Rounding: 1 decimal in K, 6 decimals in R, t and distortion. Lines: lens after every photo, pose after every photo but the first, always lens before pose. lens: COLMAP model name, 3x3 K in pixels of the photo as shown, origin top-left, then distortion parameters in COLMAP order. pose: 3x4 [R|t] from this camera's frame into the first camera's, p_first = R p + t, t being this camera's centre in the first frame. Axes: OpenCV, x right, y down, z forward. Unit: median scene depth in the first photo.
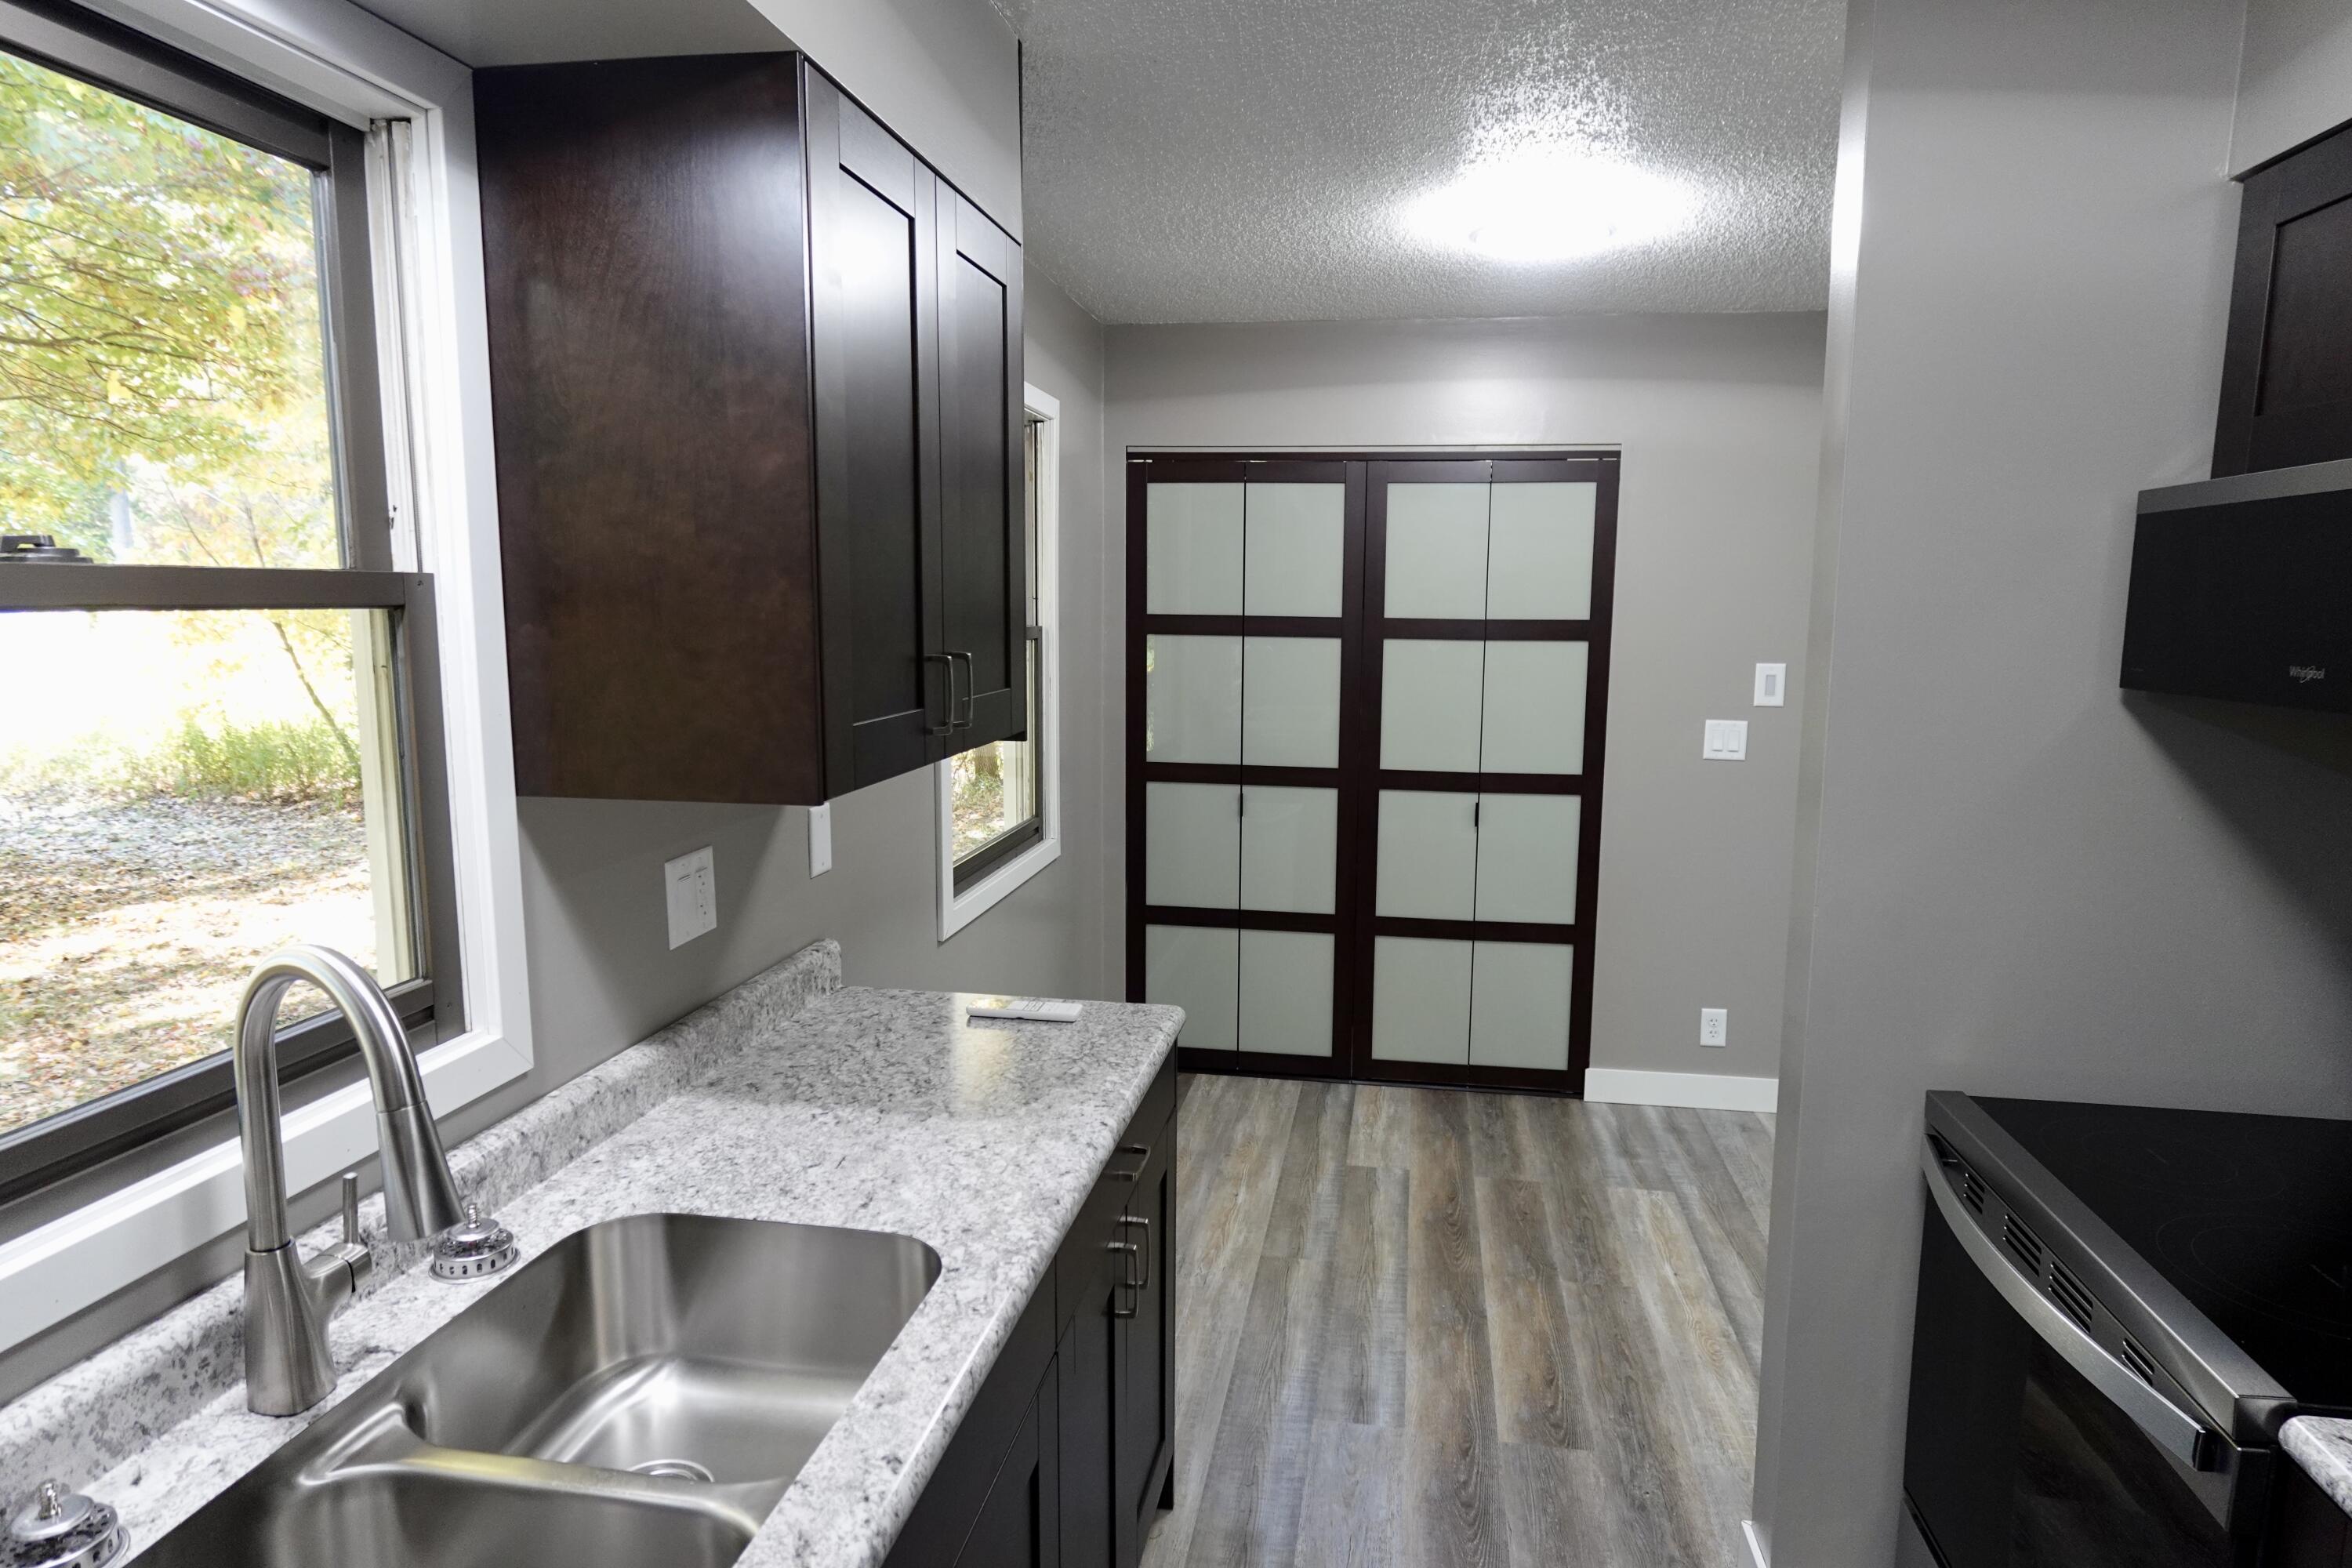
lens RADIAL K [[1362.8, 0, 1186.9], [0, 1362.8, 783.6], [0, 0, 1]] dist [-0.011752, 0.002633]
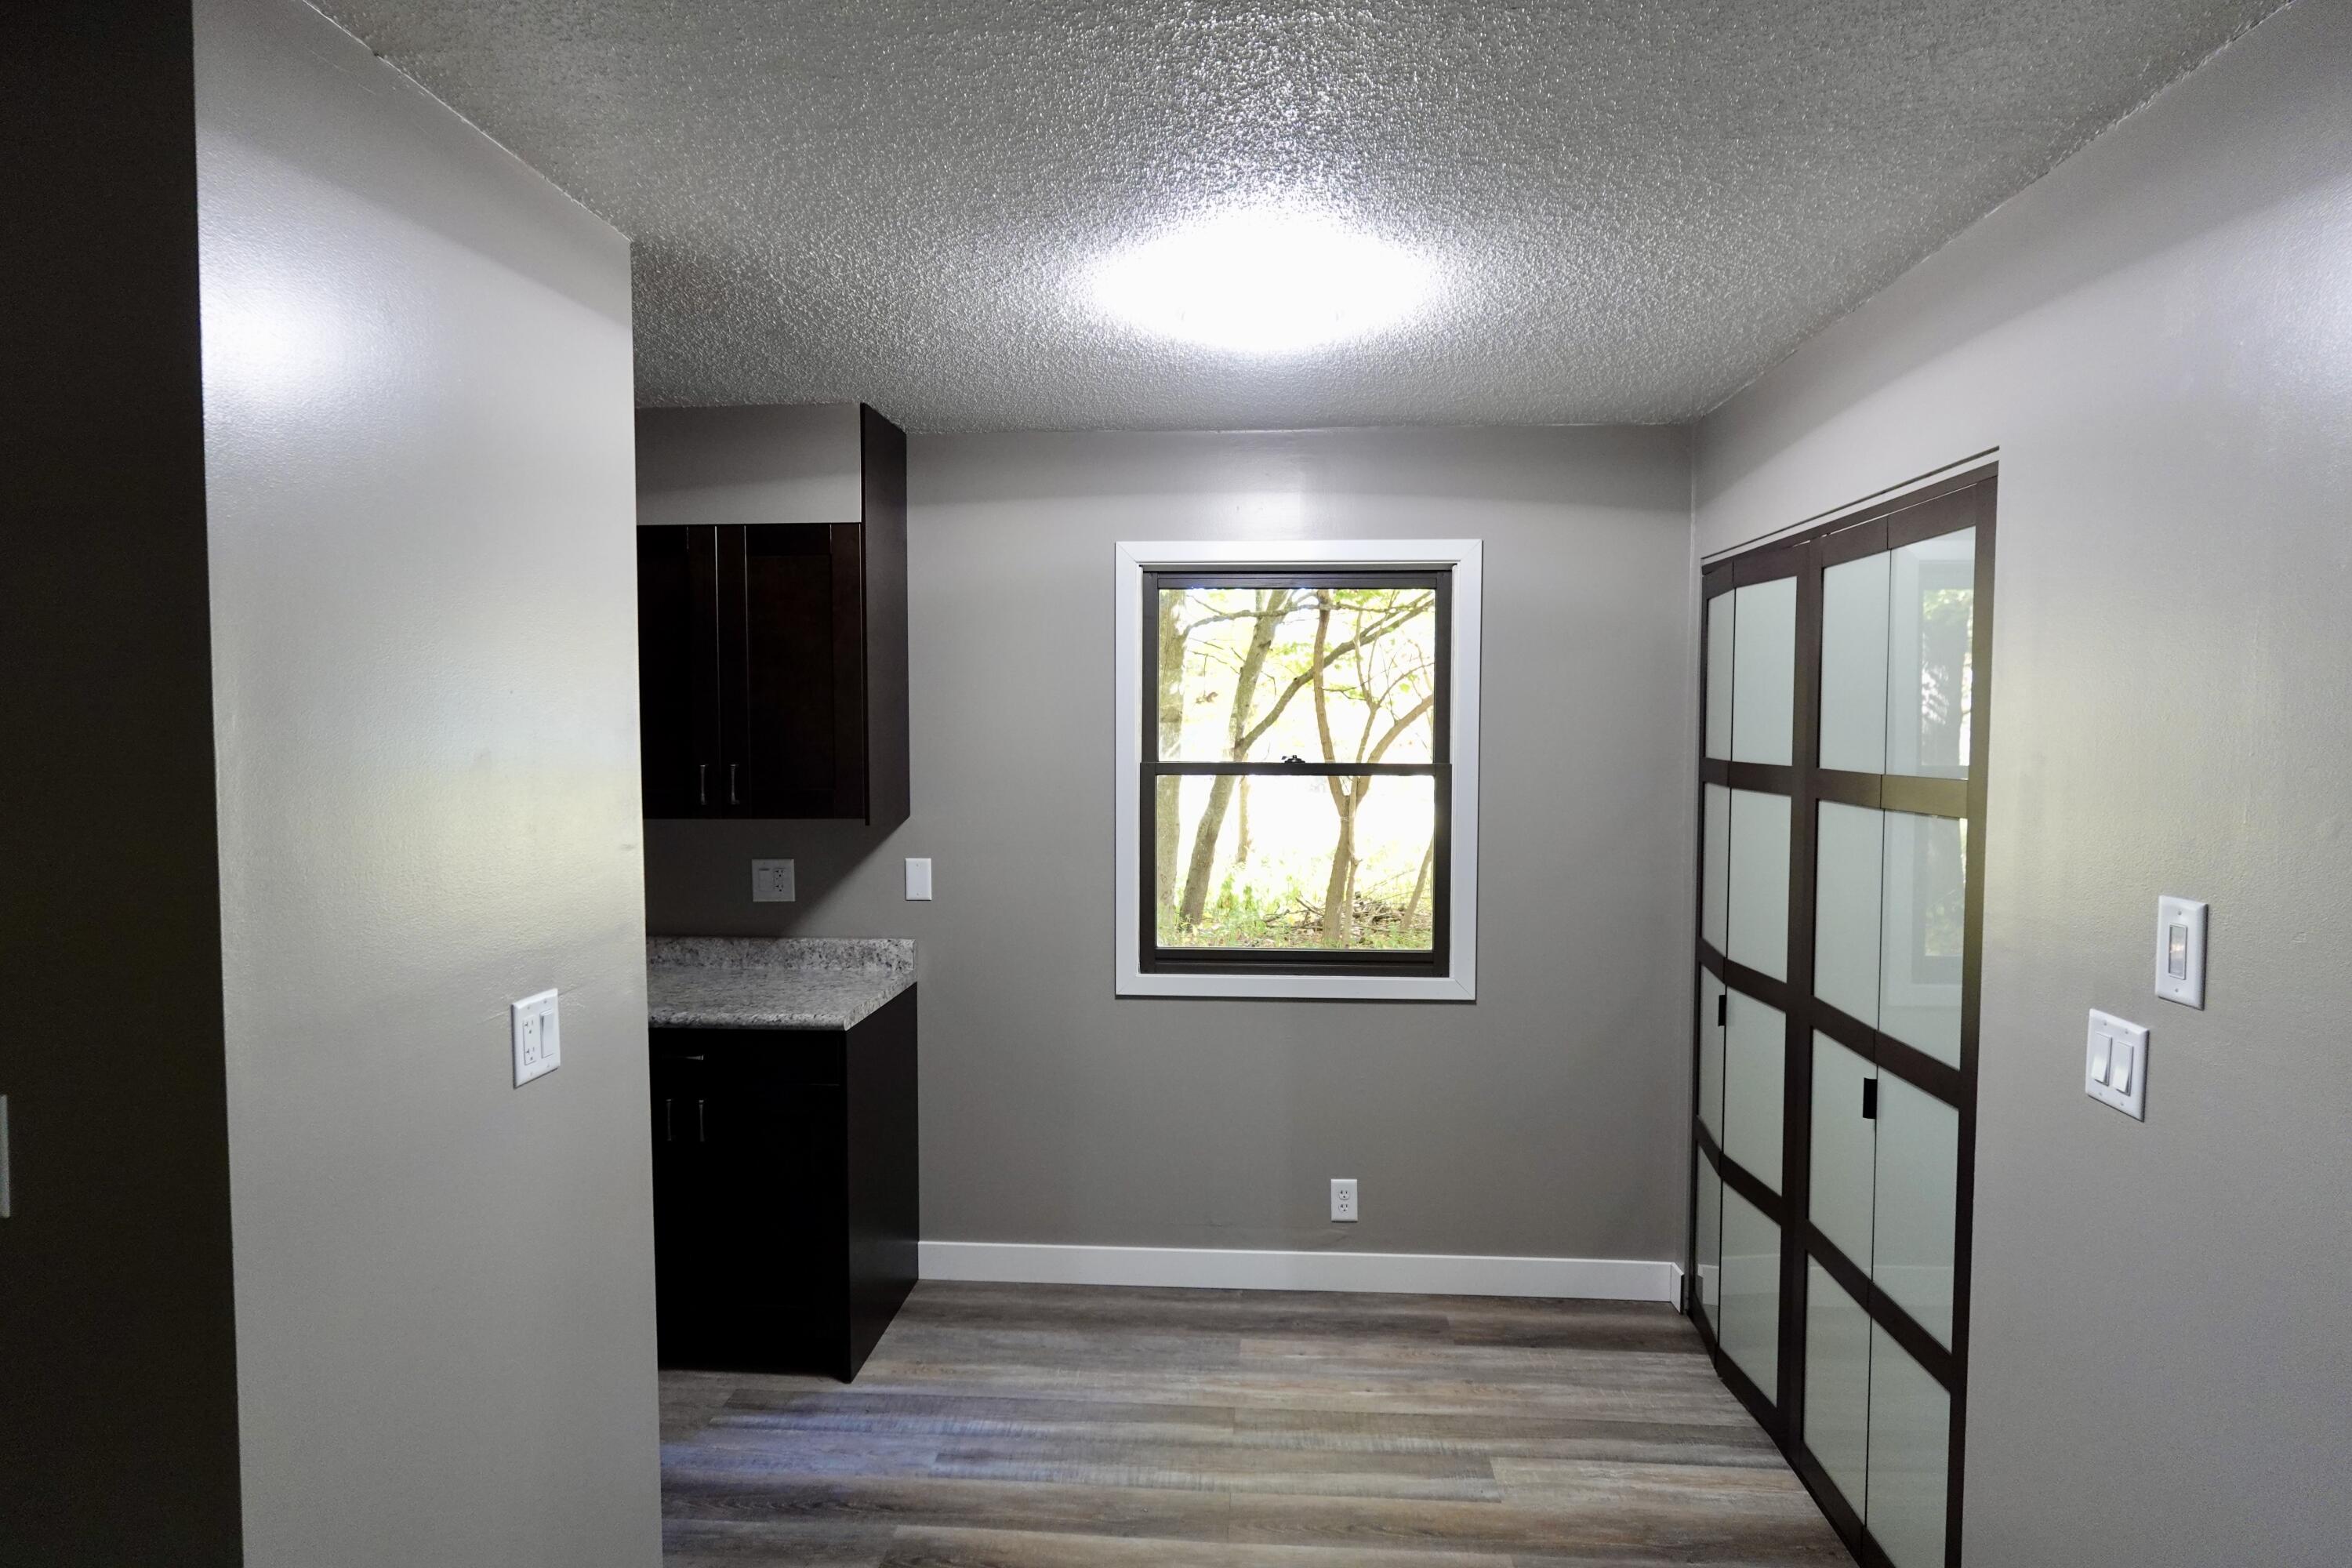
lens RADIAL K [[1362.8, 0, 1181.7], [0, 1362.8, 790.8], [0, 0, 1]] dist [-0.011752, 0.002633]
pose [[0.090621, 0.042268, -0.994988, 0.917533], [-0.136852, 0.990149, 0.029598, -0.103343], [0.986438, 0.133484, 0.095513, 0.747101]]
